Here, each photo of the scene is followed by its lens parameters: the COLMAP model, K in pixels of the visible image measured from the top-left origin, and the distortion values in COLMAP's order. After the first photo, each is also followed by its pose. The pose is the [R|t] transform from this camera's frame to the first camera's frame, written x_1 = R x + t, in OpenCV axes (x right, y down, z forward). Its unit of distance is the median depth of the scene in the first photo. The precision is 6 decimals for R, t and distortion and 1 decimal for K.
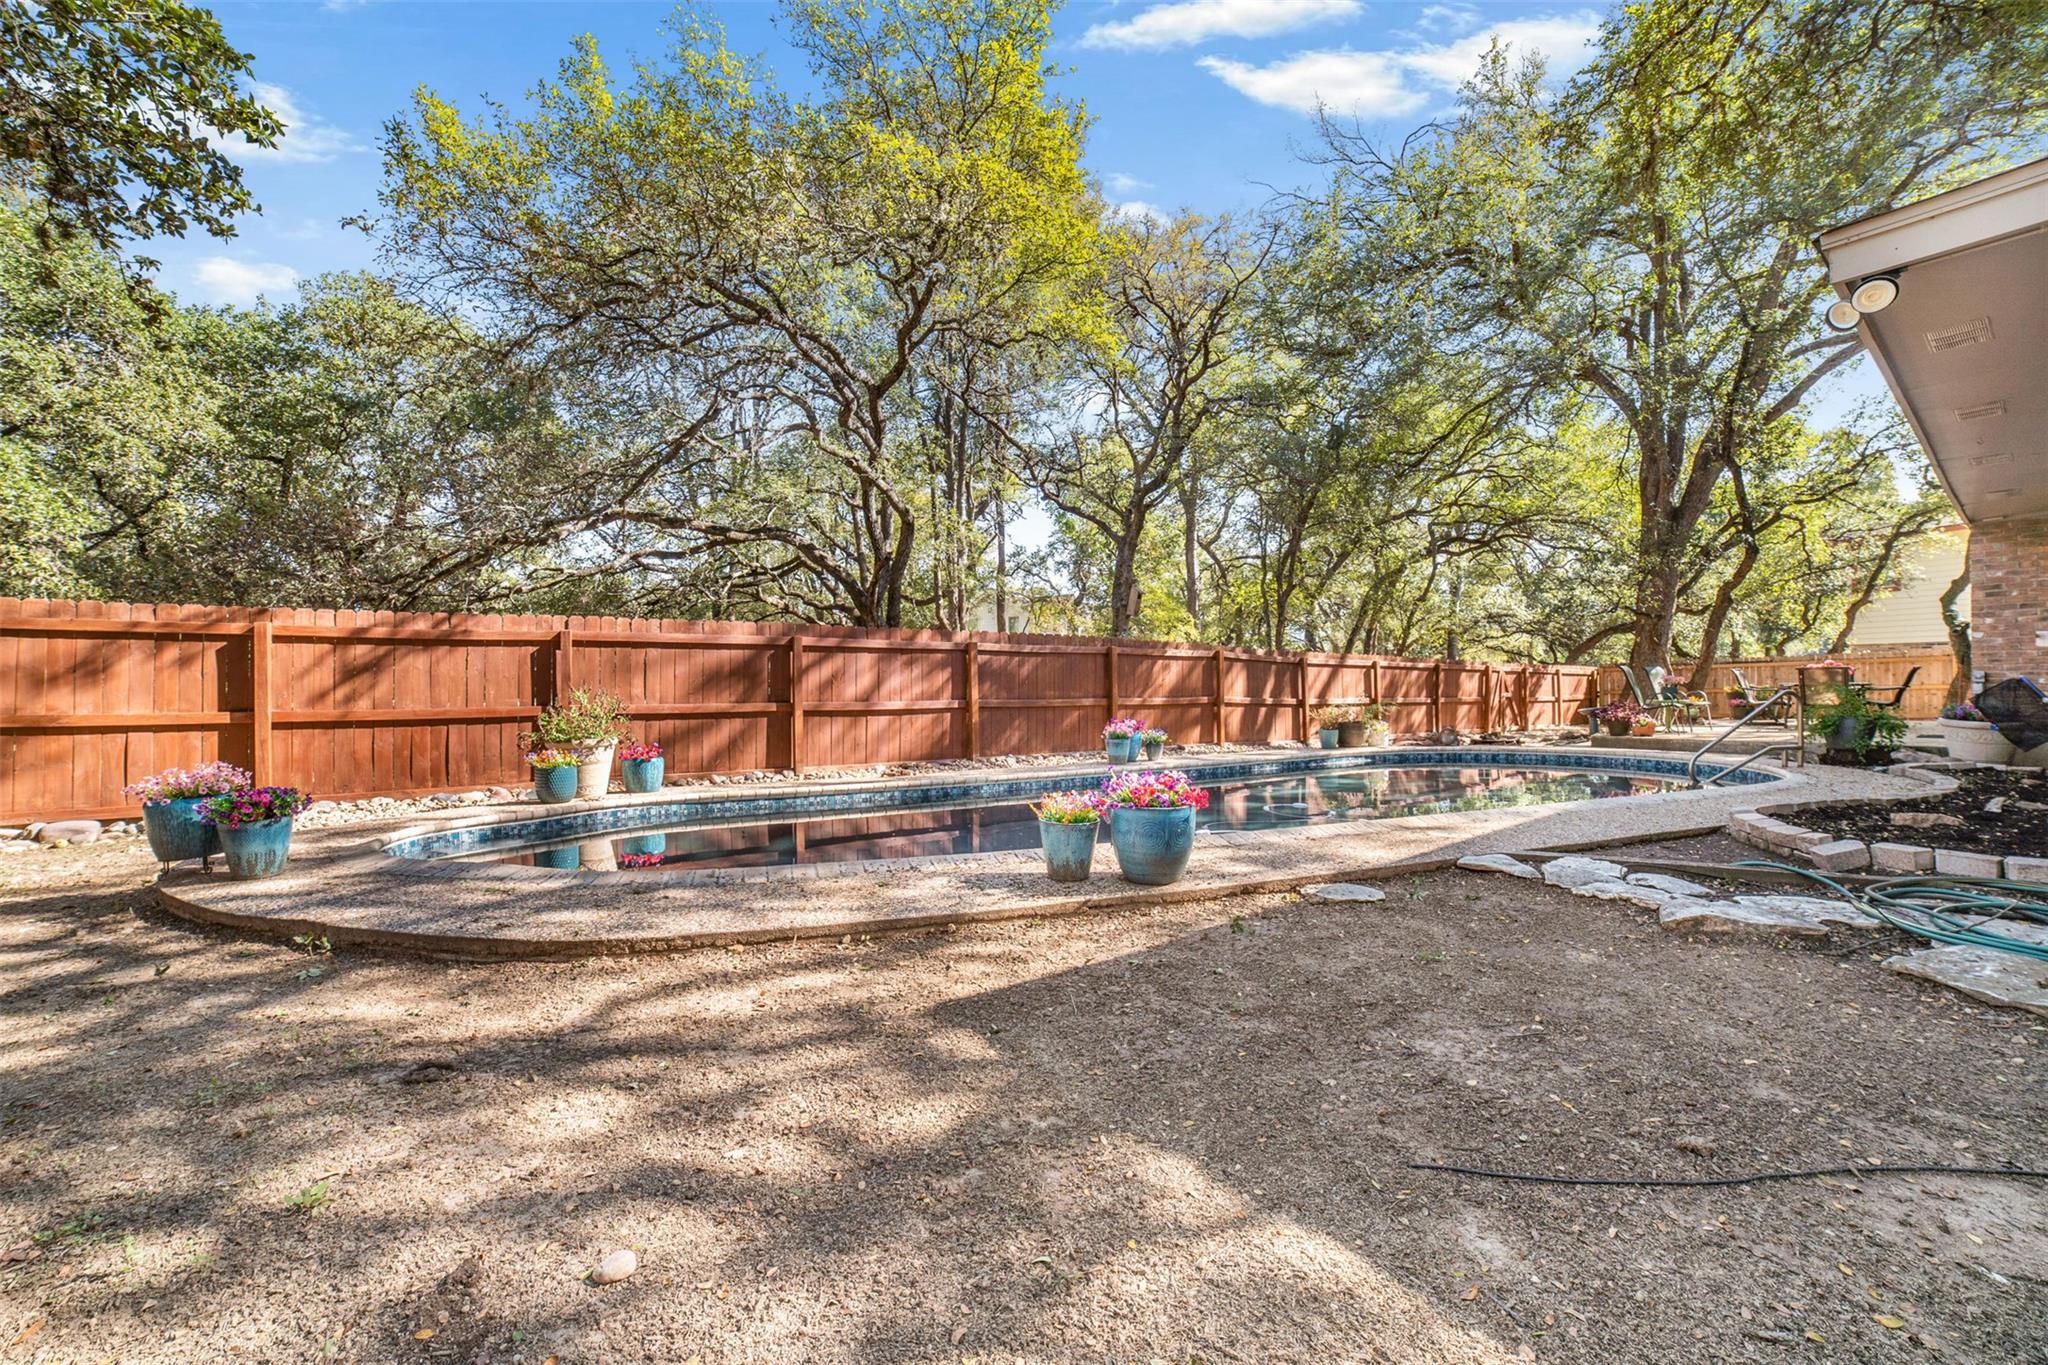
lens RADIAL K [[829.5, 0, 1004.4], [0, 829.5, 680.9], [0, 0, 1]] dist [-0.001029, 0.000476]
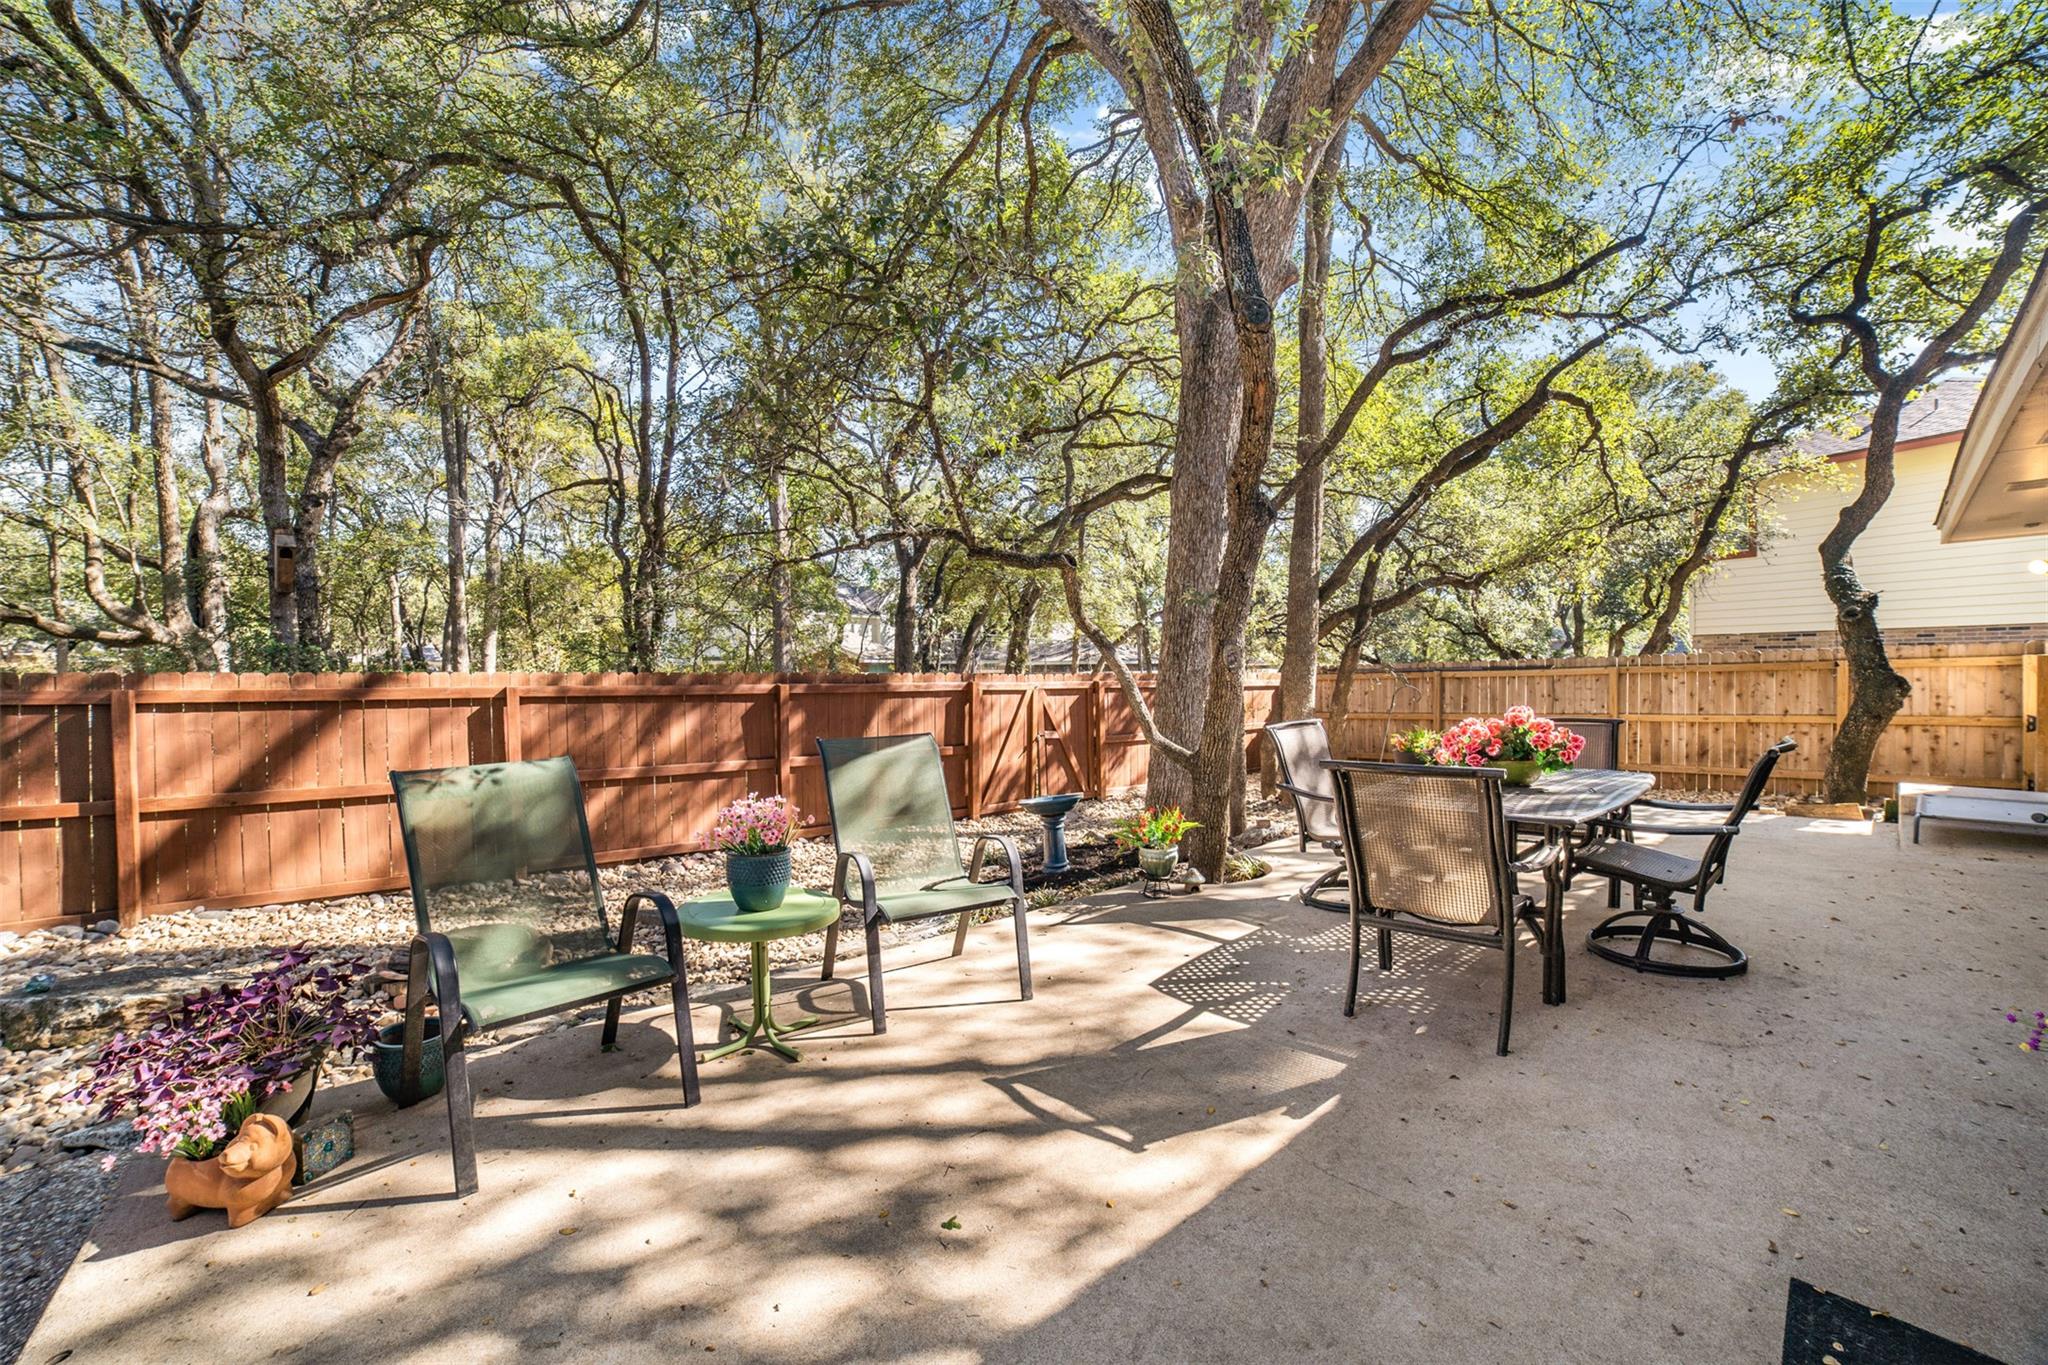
lens RADIAL K [[829.5, 0, 1043.2], [0, 829.5, 672.1], [0, 0, 1]] dist [-0.001029, 0.000476]
pose [[0.994299, -0.008397, 0.106301, 0.543928], [0.007907, 0.999956, 0.005030, -0.026610], [-0.106338, -0.004161, 0.994321, 0.493040]]
